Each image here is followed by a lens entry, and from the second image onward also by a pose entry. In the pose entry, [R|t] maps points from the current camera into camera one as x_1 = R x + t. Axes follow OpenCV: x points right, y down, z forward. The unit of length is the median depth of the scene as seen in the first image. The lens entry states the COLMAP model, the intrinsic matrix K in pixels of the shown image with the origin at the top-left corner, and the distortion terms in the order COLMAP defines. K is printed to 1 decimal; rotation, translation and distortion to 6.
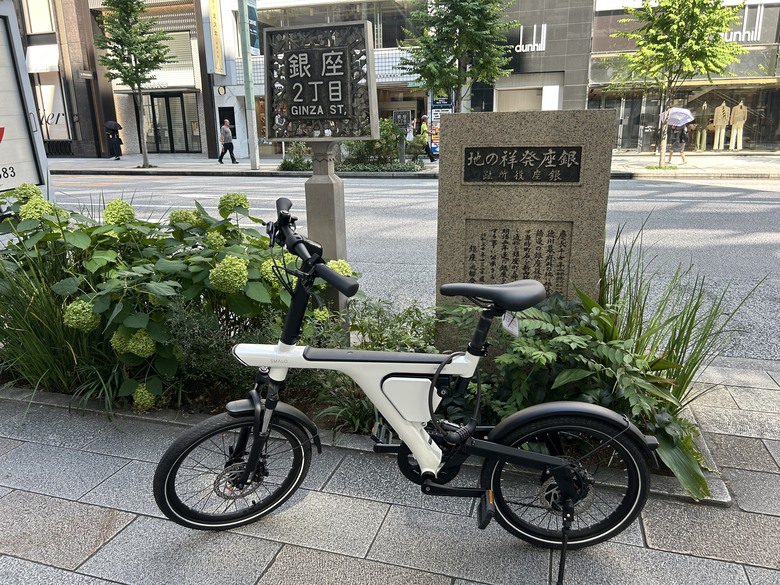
lens RADIAL K [[596.8, 0, 390.0], [0, 596.8, 292.5], [0, 0, 1]] dist [0.048325, -0.080211]
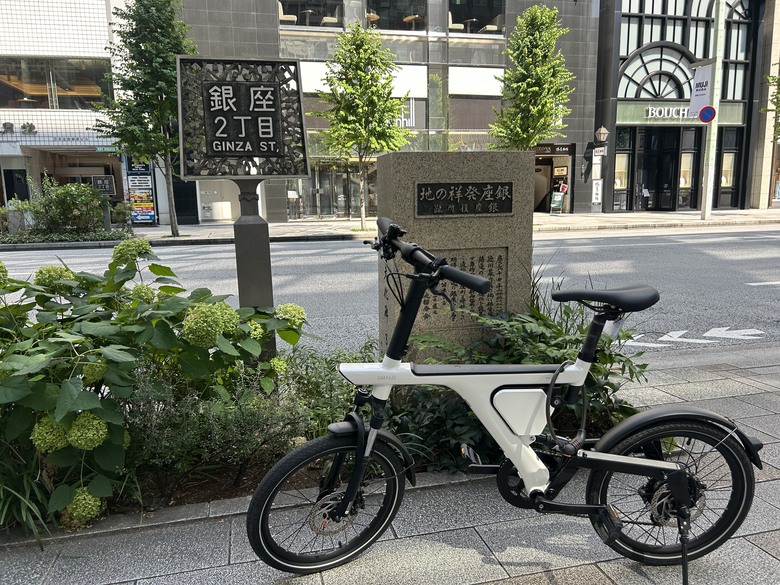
lens RADIAL K [[596.8, 0, 390.0], [0, 596.8, 292.5], [0, 0, 1]] dist [0.048325, -0.080211]
pose [[0.851712, -0.079795, 0.517899, -0.460930], [0.140697, 0.986869, -0.079333, 0.026075], [-0.504768, 0.140435, 0.851755, 0.137314]]
